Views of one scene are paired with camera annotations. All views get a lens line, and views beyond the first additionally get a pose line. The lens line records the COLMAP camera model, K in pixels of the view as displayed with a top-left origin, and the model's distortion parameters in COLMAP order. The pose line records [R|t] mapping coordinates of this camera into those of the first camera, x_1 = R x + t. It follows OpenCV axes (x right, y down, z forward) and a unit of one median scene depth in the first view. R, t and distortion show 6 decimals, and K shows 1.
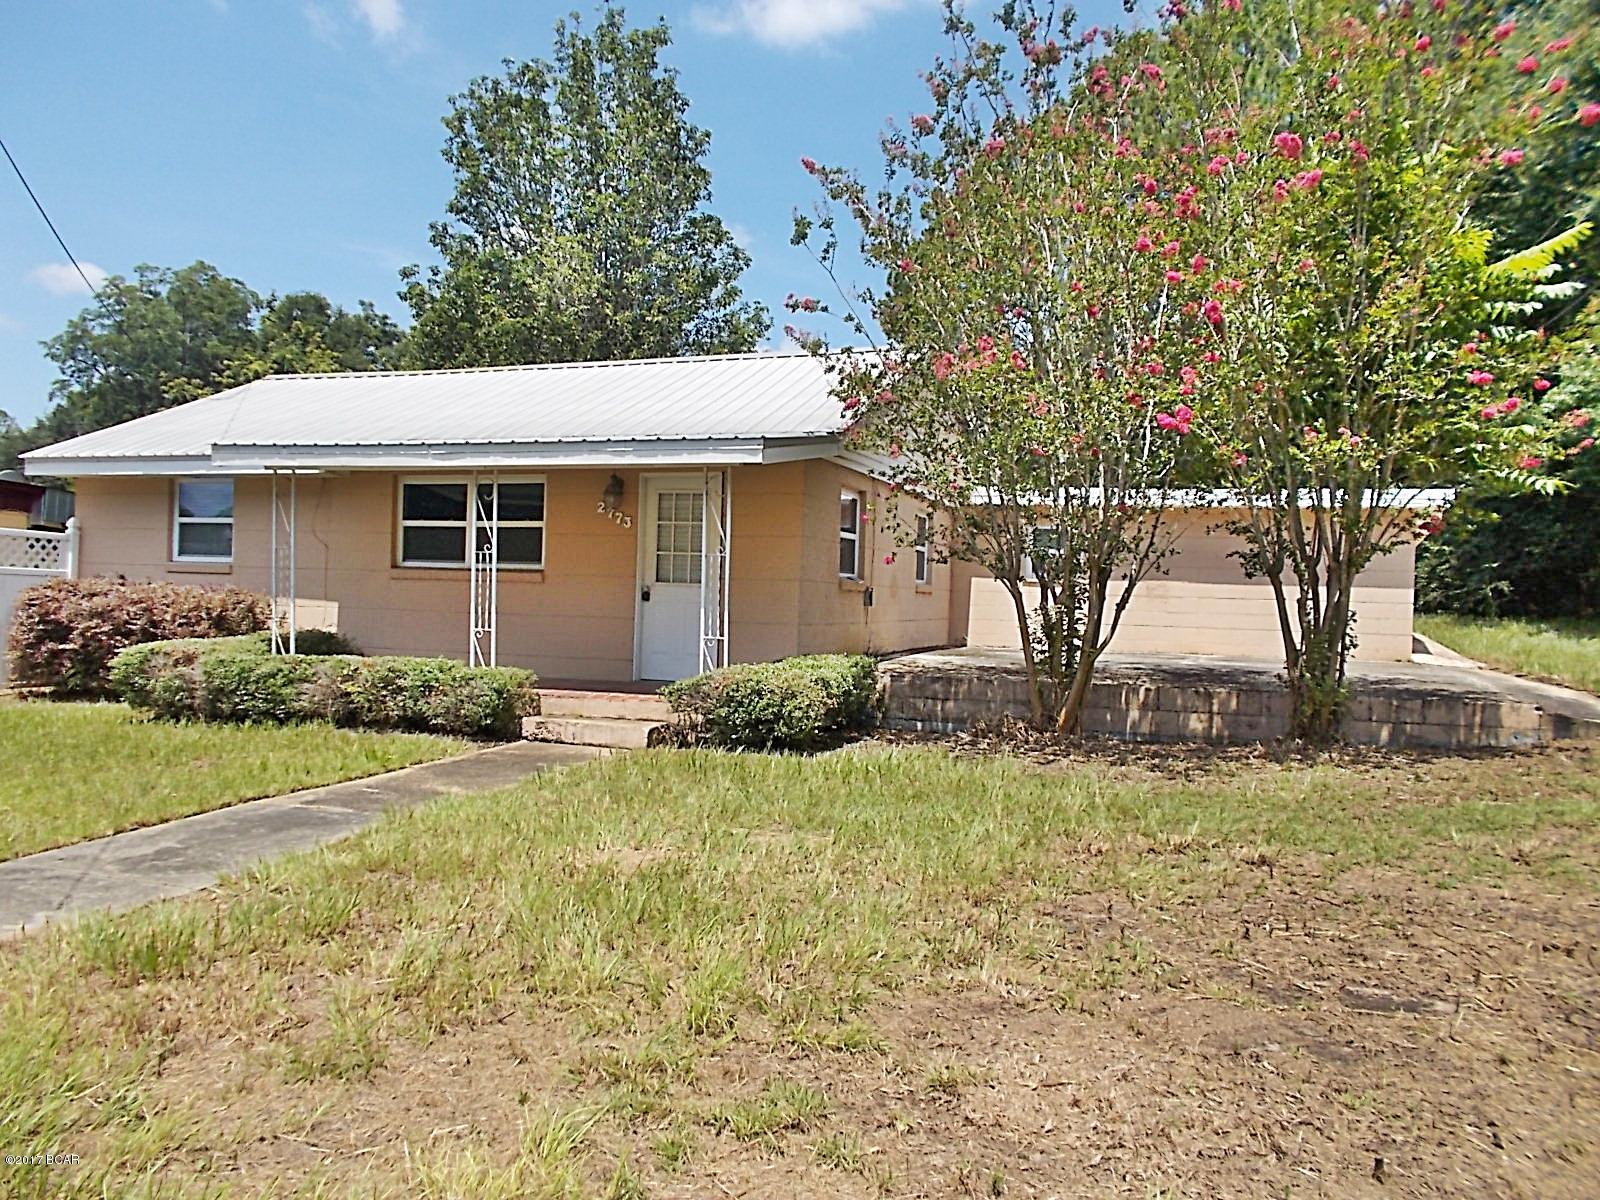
lens RADIAL K [[1236.9, 0, 800.0], [0, 1236.9, 600.0], [0, 0, 1]] dist [-0.003469, -0.000890]
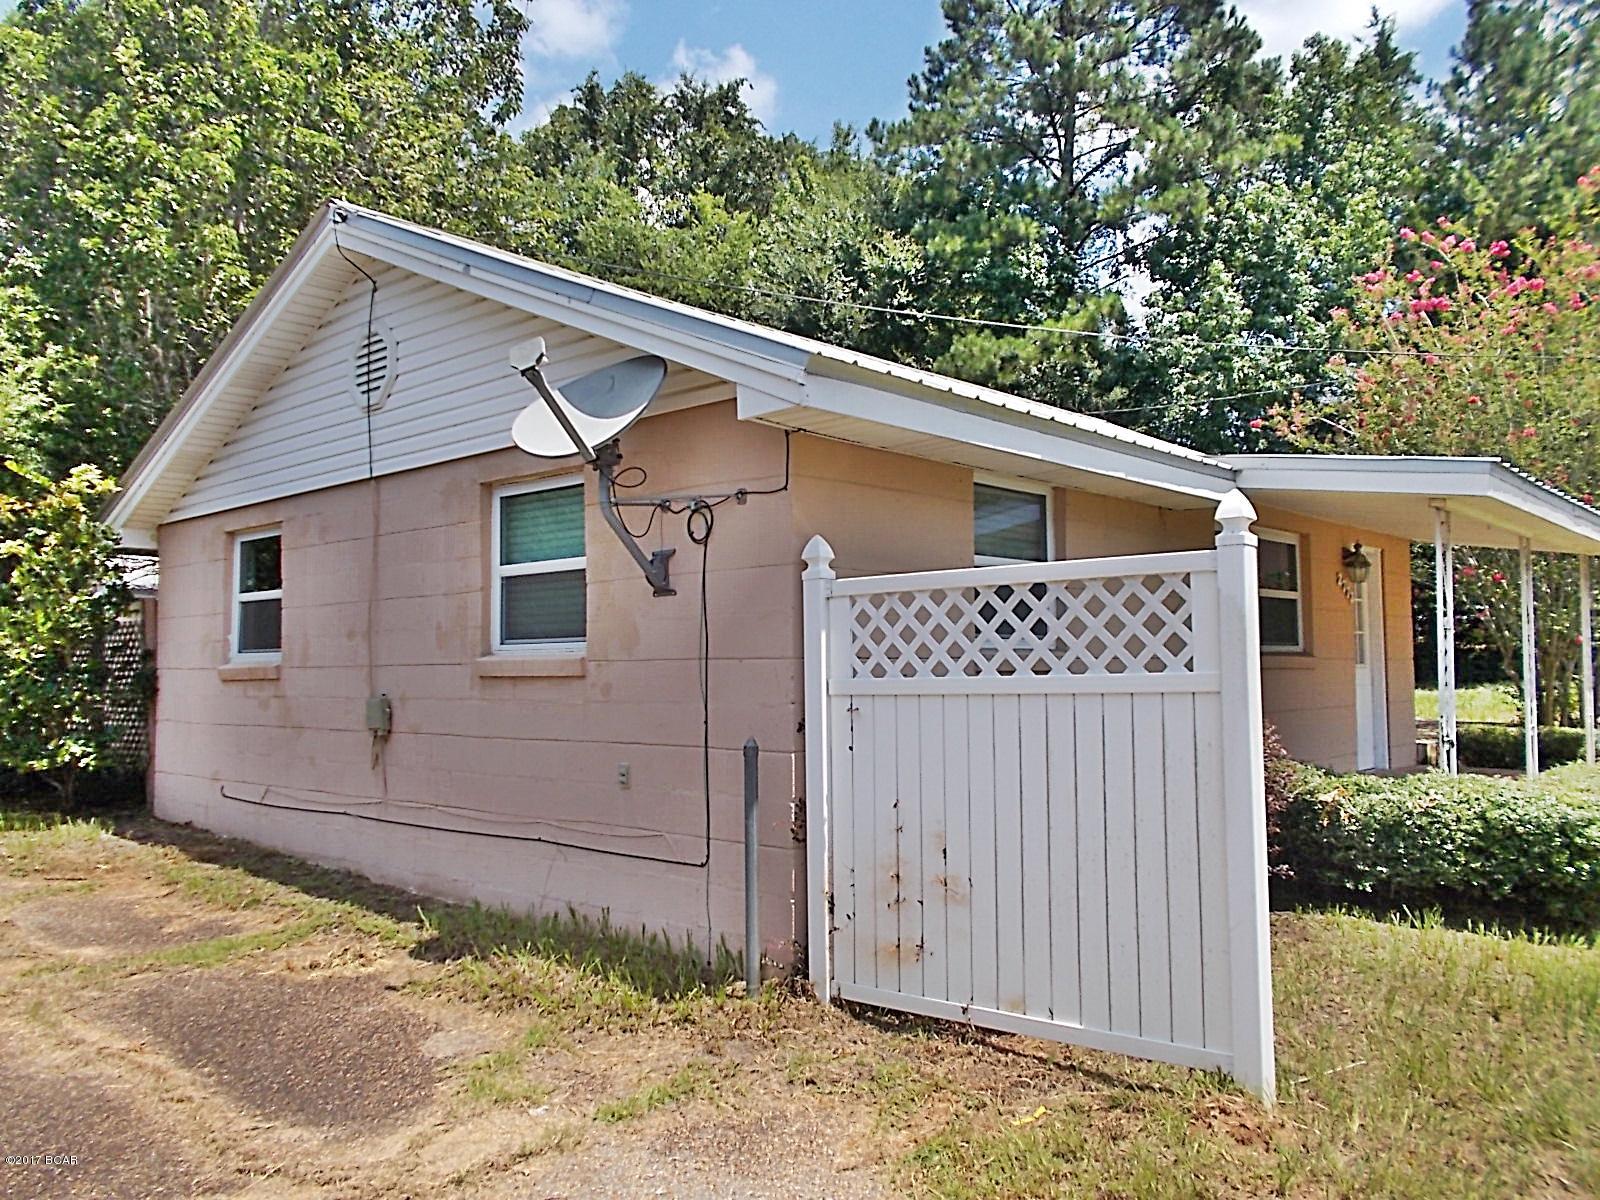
lens RADIAL K [[1236.9, 0, 800.0], [0, 1236.9, 600.0], [0, 0, 1]] dist [-0.003469, -0.000890]
pose [[0.307526, 0.023536, 0.951249, -1.019295], [0.029874, 0.998962, -0.034375, -0.037672], [-0.951071, 0.038988, 0.306504, 0.971191]]
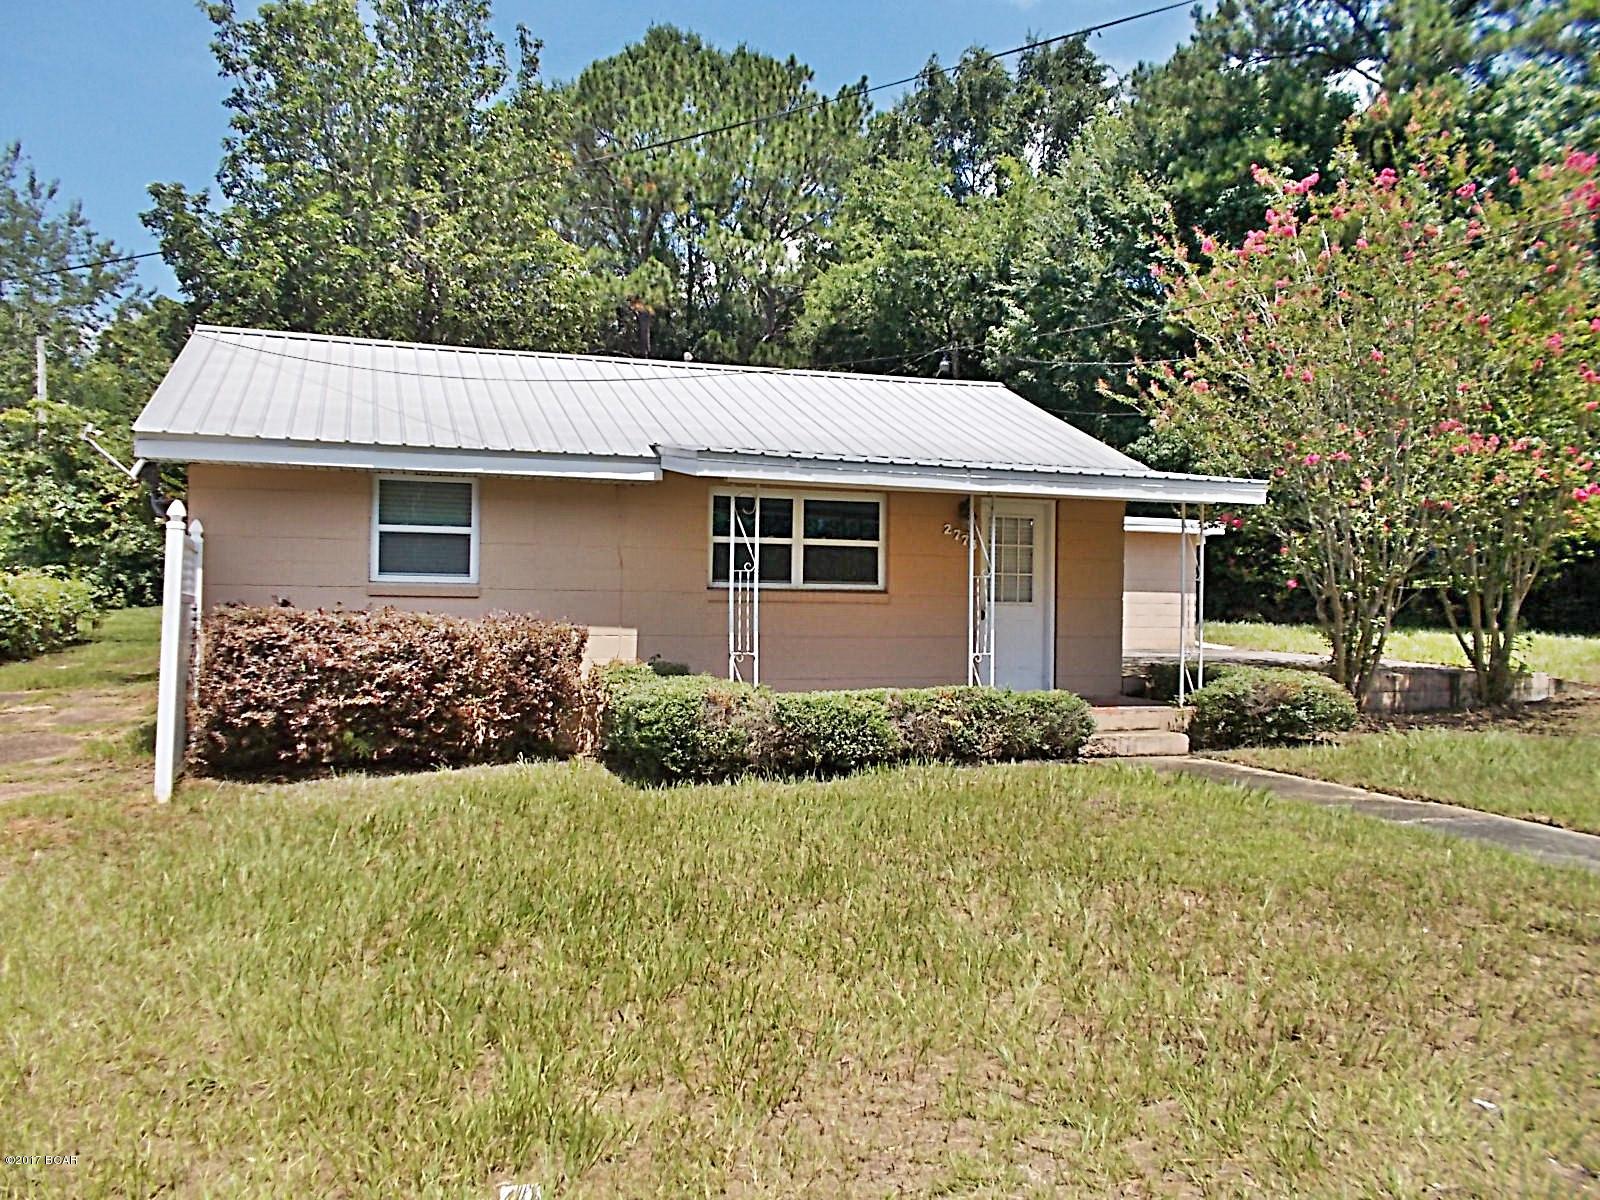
lens RADIAL K [[1236.9, 0, 800.0], [0, 1236.9, 600.0], [0, 0, 1]] dist [-0.003469, -0.000890]
pose [[0.770816, -0.014520, 0.636893, -0.834335], [0.009581, 0.999891, 0.011200, -0.027029], [-0.636986, -0.002531, 0.770871, 0.264084]]
